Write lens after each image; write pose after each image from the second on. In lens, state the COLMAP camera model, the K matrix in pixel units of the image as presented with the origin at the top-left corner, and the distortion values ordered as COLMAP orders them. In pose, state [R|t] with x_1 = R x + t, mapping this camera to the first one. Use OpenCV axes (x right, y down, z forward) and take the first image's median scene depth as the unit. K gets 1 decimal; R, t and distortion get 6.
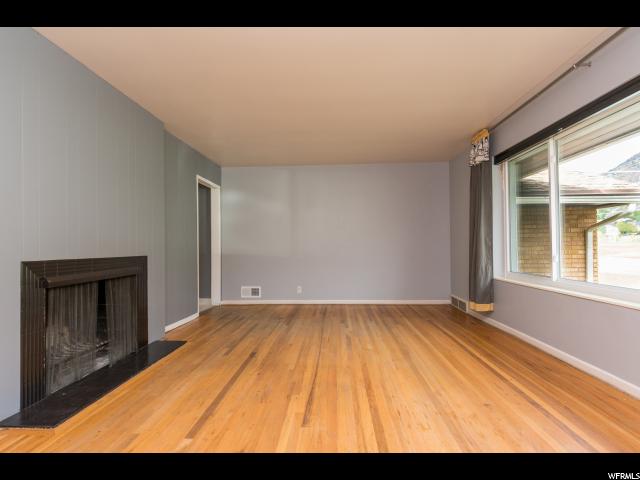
lens RADIAL K [[296.4, 0, 320.0], [0, 296.4, 240.0], [0, 0, 1]] dist [-0.000105, -0.000785]
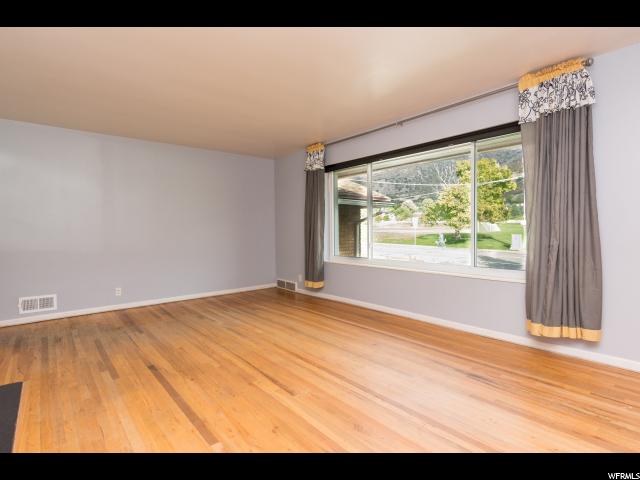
lens RADIAL K [[311.7, 0, 320.0], [0, 311.7, 240.0], [0, 0, 1]] dist [-0.000874, -0.000298]
pose [[0.739903, -0.019175, 0.672441, -0.338229], [-0.010039, 0.999168, 0.039539, -0.017509], [-0.672639, -0.036006, 0.739094, 0.012454]]
